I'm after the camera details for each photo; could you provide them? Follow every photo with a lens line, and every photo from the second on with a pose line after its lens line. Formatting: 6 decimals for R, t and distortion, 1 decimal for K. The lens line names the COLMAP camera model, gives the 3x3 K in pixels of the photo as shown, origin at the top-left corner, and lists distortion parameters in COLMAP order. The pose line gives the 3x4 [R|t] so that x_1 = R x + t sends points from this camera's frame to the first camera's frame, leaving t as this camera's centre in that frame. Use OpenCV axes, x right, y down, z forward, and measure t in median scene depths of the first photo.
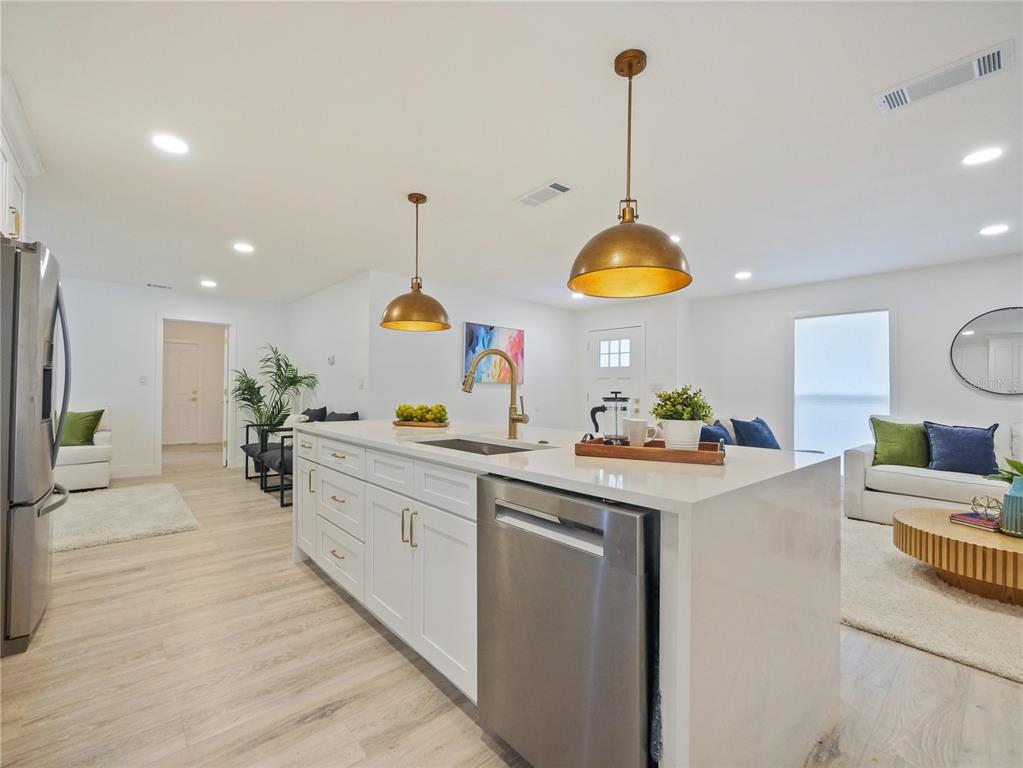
lens RADIAL K [[447.7, 0, 504.7], [0, 447.7, 387.7], [0, 0, 1]] dist [-0.016021, 0.000570]
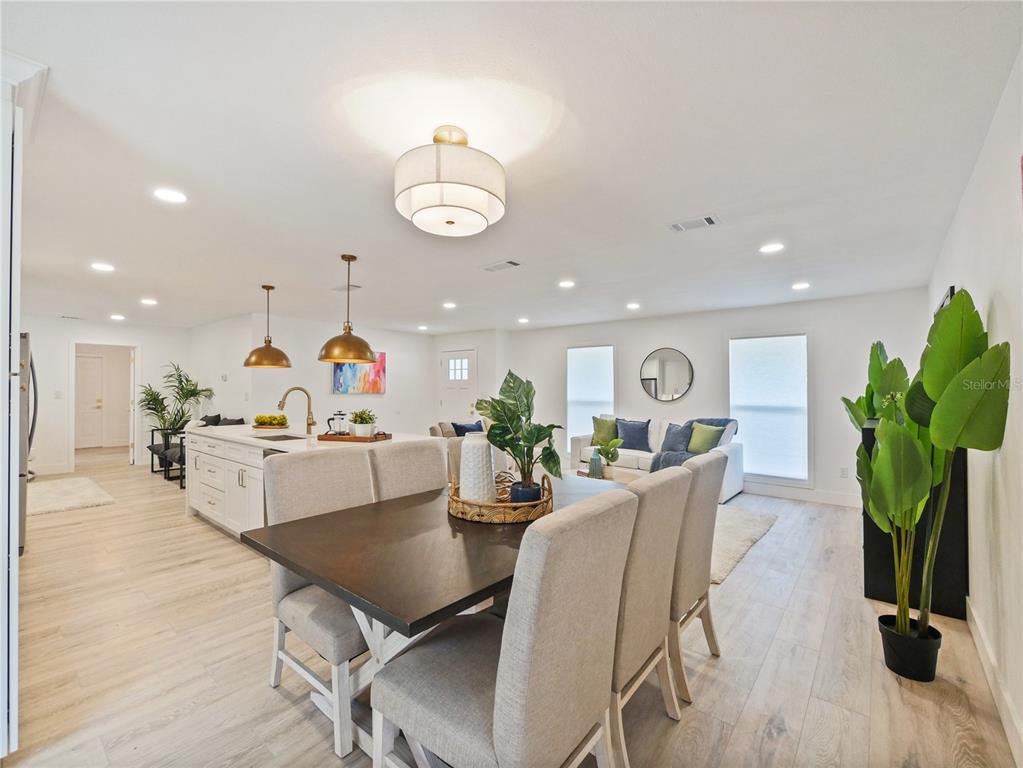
lens RADIAL K [[447.7, 0, 512.1], [0, 447.7, 385.3], [0, 0, 1]] dist [-0.016021, 0.000570]
pose [[0.987063, -0.007312, 0.160169, 0.234160], [0.007348, 0.999973, 0.000368, -0.035881], [-0.160167, 0.000814, 0.987090, -0.413835]]
